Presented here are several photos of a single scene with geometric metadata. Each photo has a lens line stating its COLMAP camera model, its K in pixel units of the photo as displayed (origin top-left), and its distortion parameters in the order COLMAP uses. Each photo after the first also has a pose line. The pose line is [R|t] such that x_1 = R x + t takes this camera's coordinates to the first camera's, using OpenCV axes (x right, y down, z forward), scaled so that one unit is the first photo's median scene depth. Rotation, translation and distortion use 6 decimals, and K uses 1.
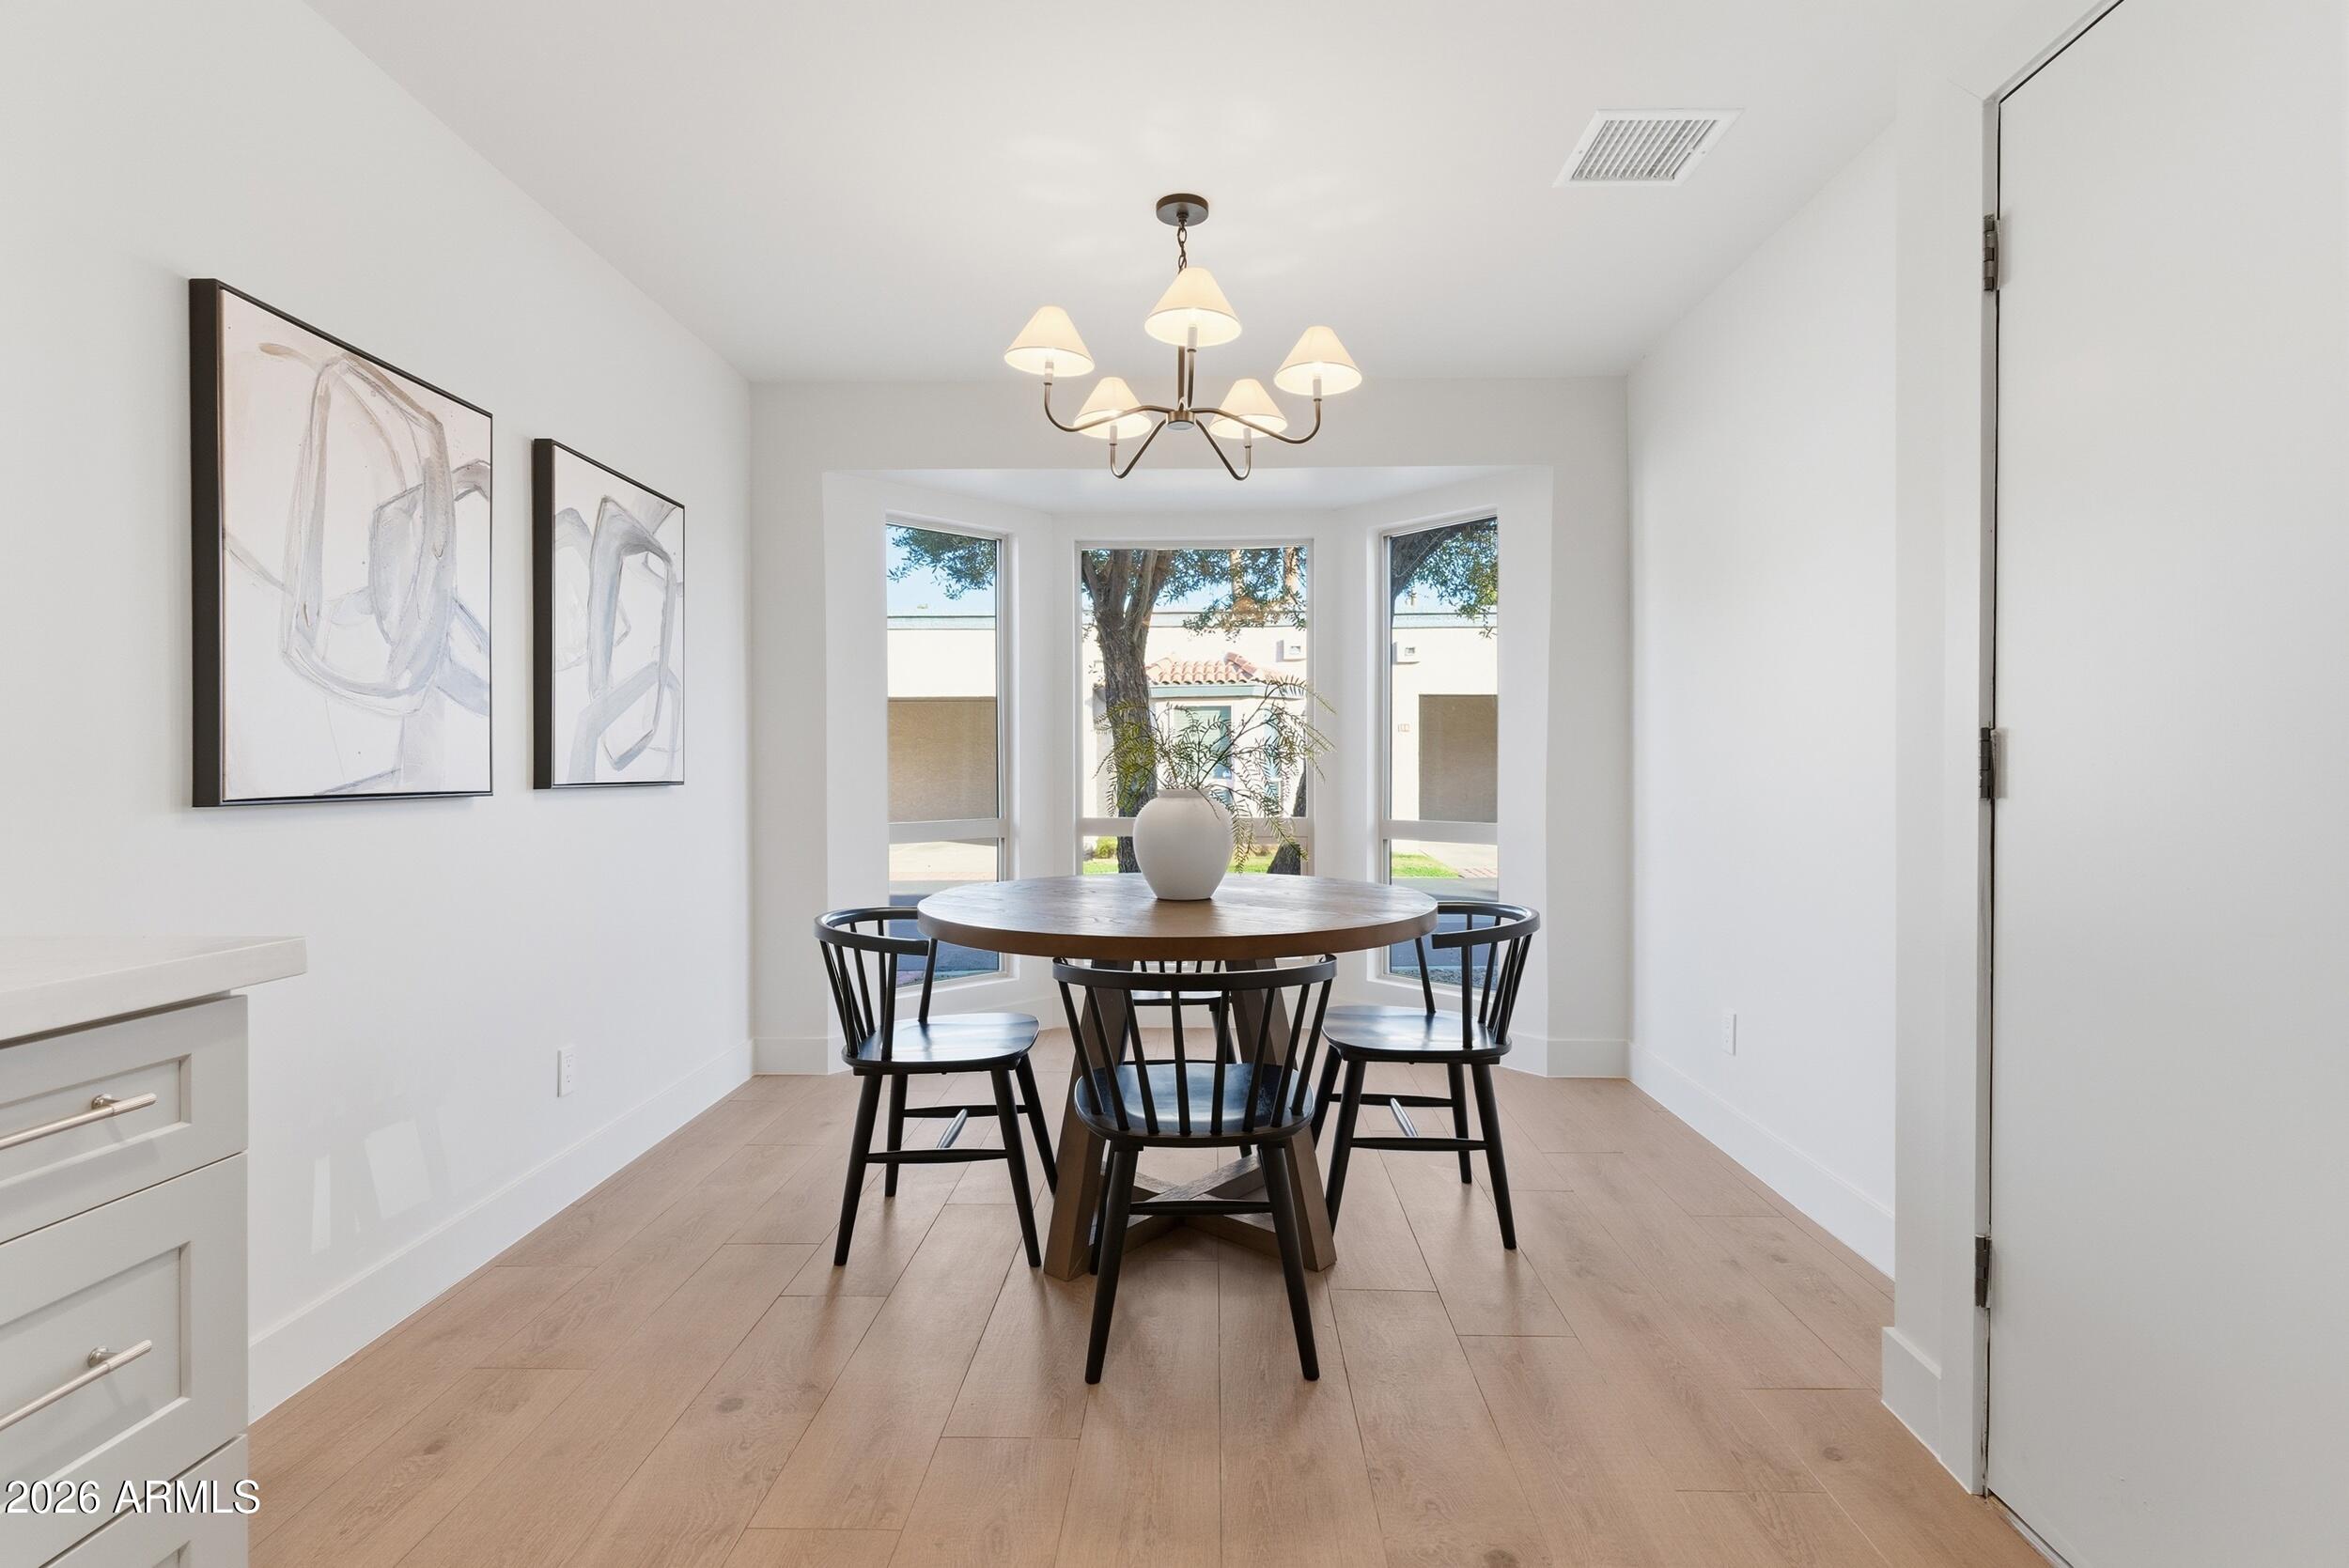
lens RADIAL K [[1126.5, 0, 1174.5], [0, 1126.5, 784.0], [0, 0, 1]] dist [-0.000047, 0.000094]
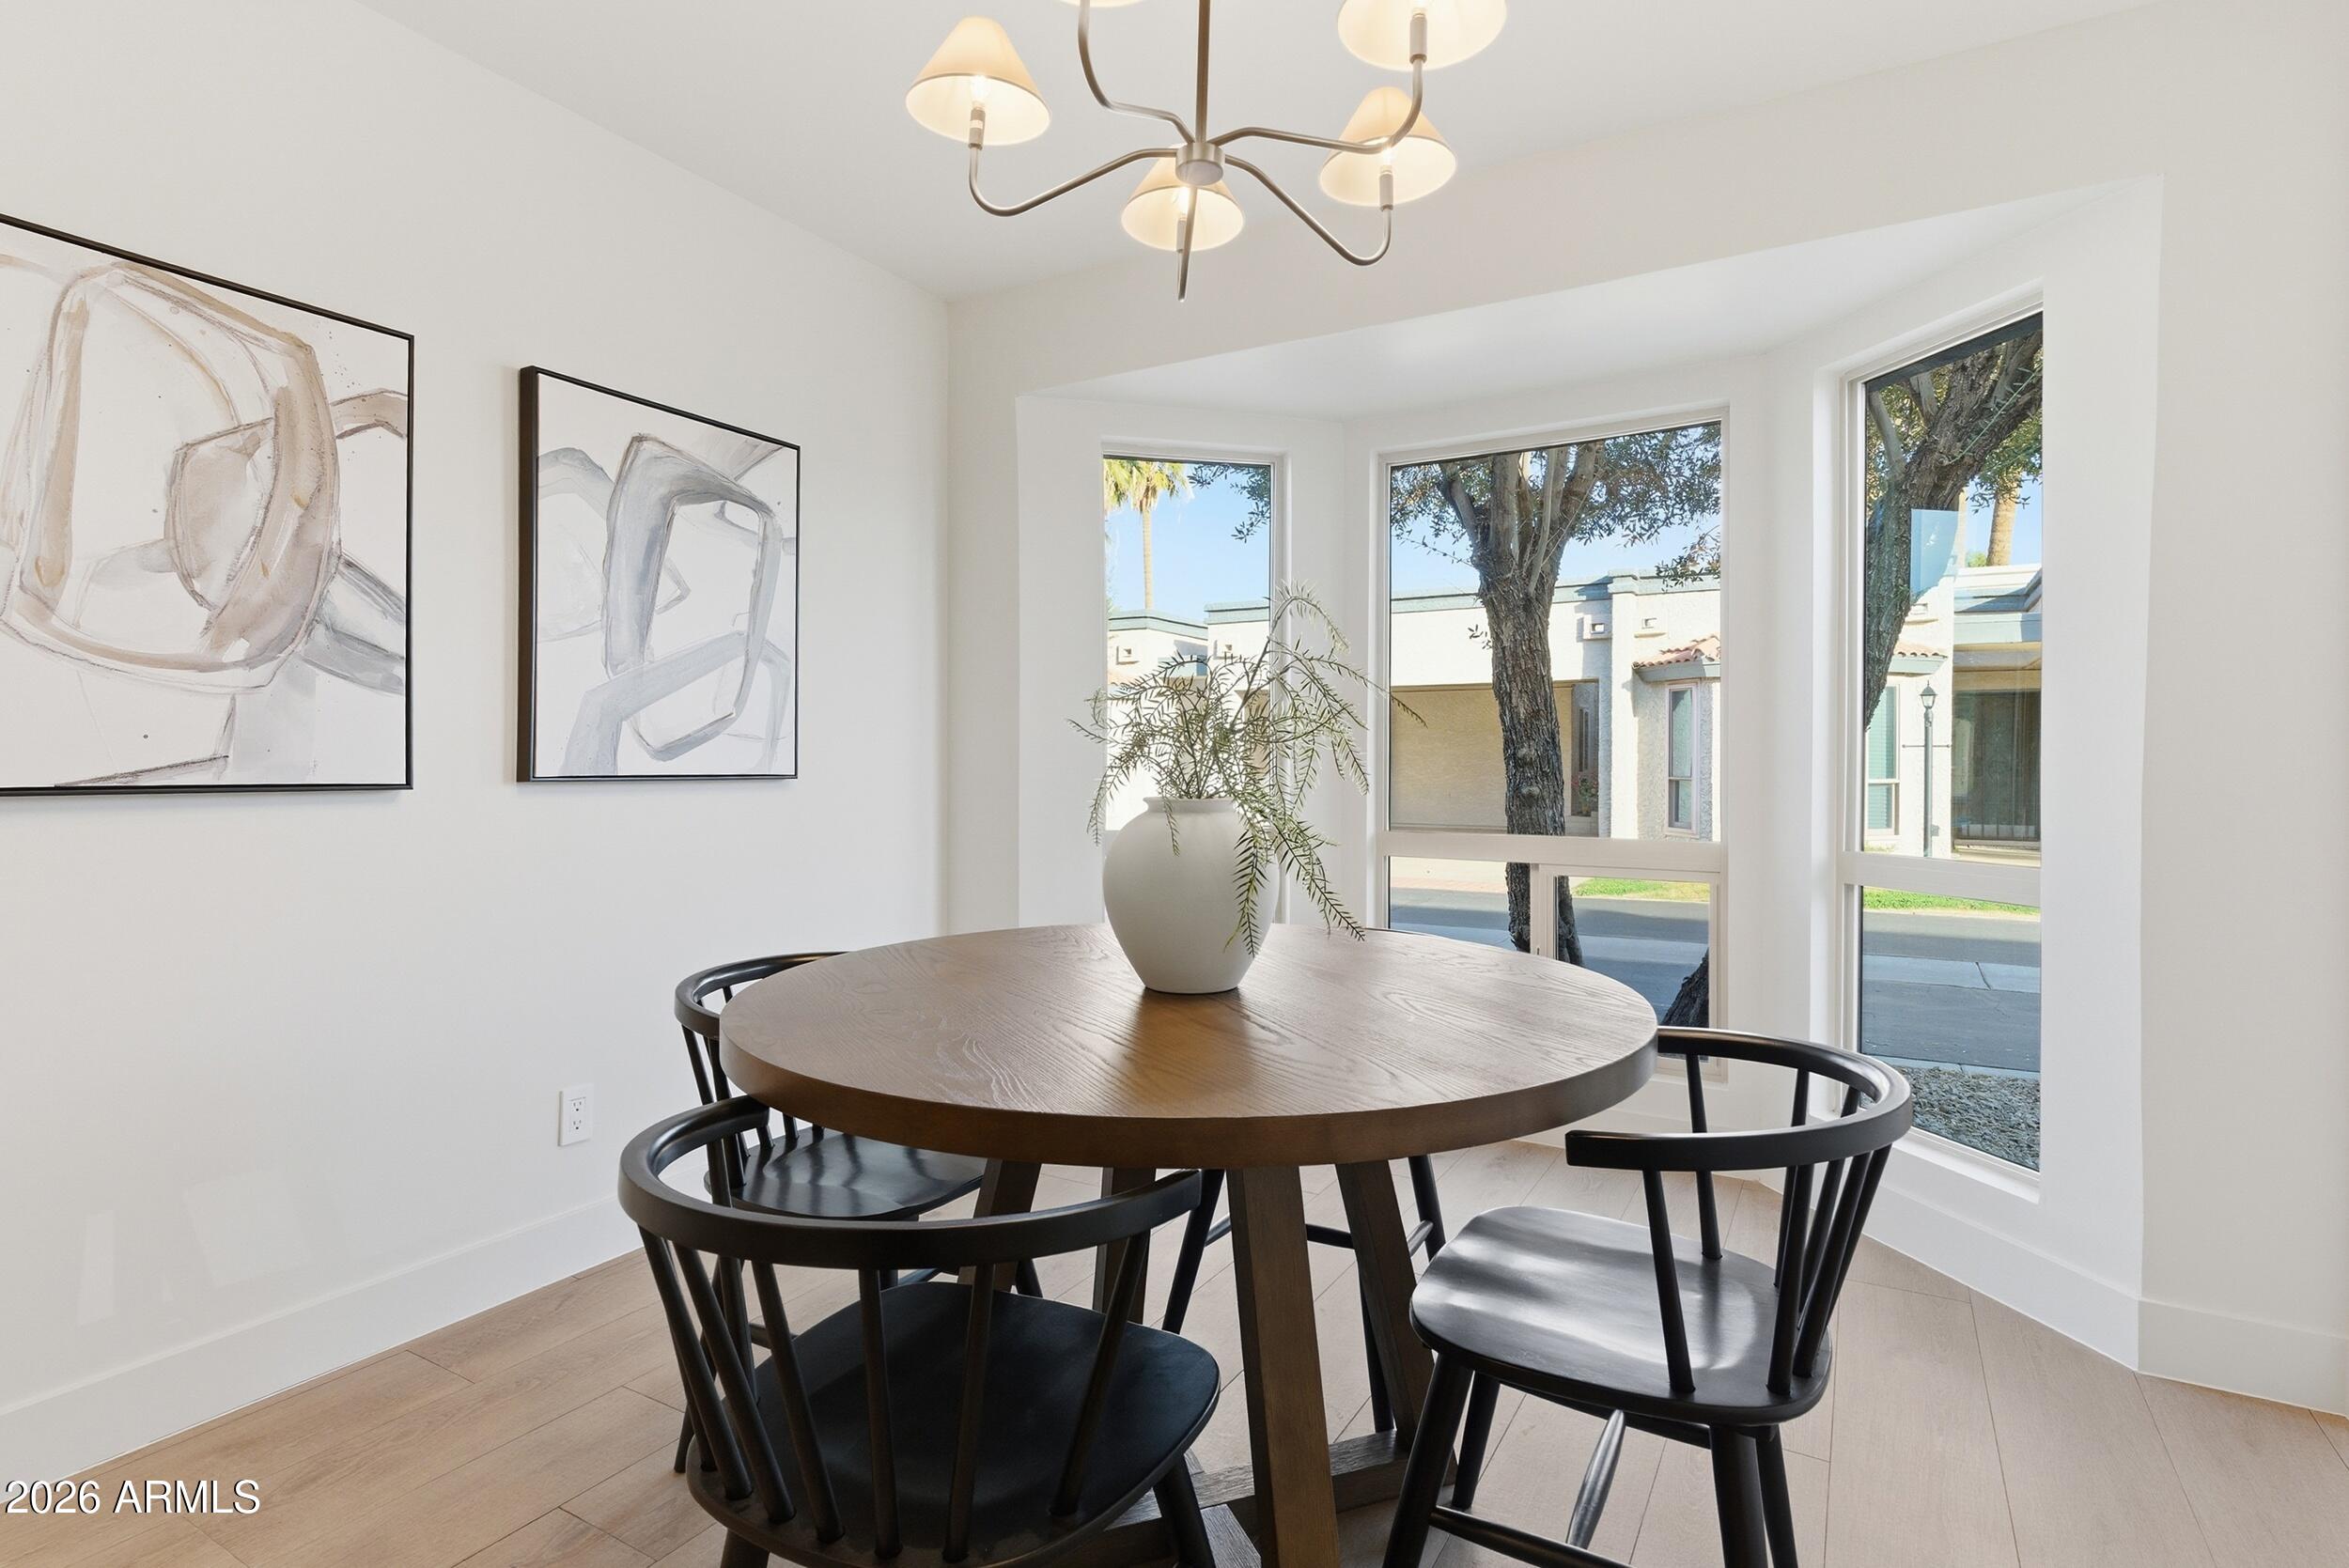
lens RADIAL K [[1164.0, 0, 1175.0], [0, 1164.0, 775.3], [0, 0, 1]] dist [0.000902, -0.000161]
pose [[0.877105, 0.010429, -0.480186, 0.313588], [-0.012000, 0.999928, -0.000202, -0.006925], [0.480149, 0.005939, 0.877167, 0.512927]]
